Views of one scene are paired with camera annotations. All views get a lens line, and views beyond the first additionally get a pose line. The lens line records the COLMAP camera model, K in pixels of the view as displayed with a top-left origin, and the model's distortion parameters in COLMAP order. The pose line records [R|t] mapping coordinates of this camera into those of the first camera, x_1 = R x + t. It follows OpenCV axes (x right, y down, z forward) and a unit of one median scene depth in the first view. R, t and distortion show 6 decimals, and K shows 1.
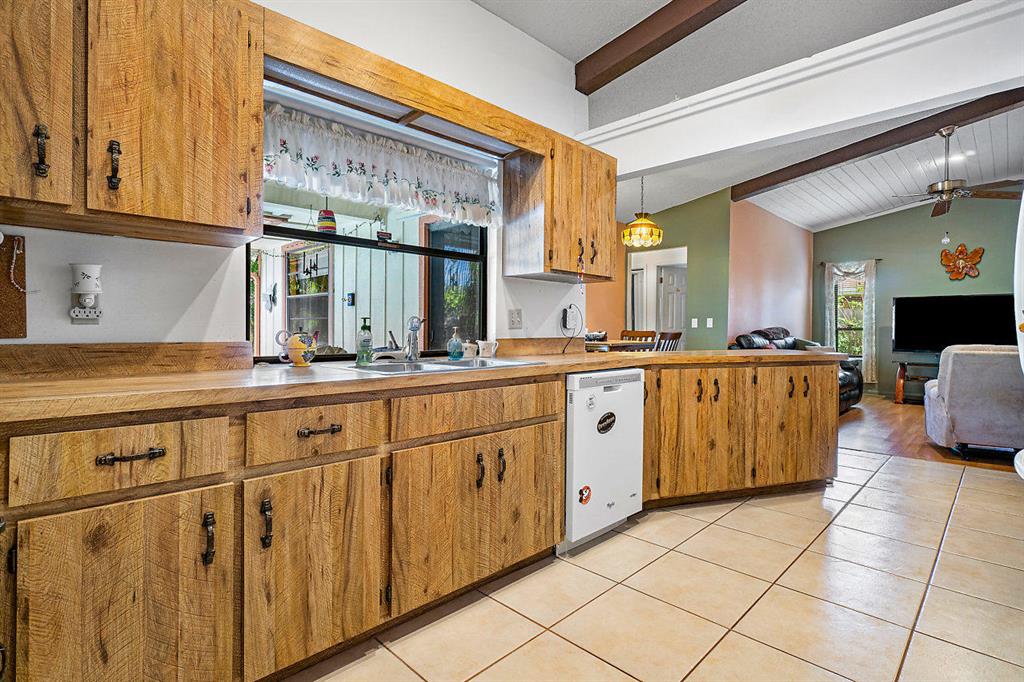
lens RADIAL K [[501.7, 0, 511.8], [0, 501.7, 332.4], [0, 0, 1]] dist [-0.003276, -0.000188]
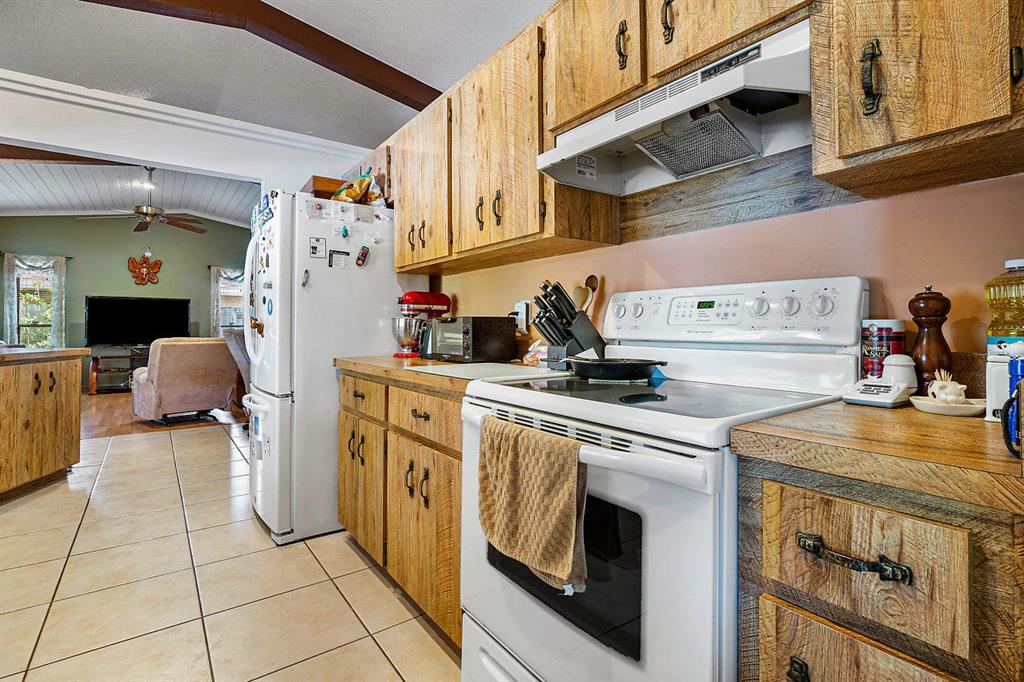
lens RADIAL K [[501.7, 0, 519.2], [0, 501.7, 319.3], [0, 0, 1]] dist [-0.003276, -0.000188]
pose [[0.138871, 0.011602, 0.990242, -0.254406], [0.006255, 0.999901, -0.012592, -0.001616], [-0.990291, 0.007943, 0.138785, -0.085505]]
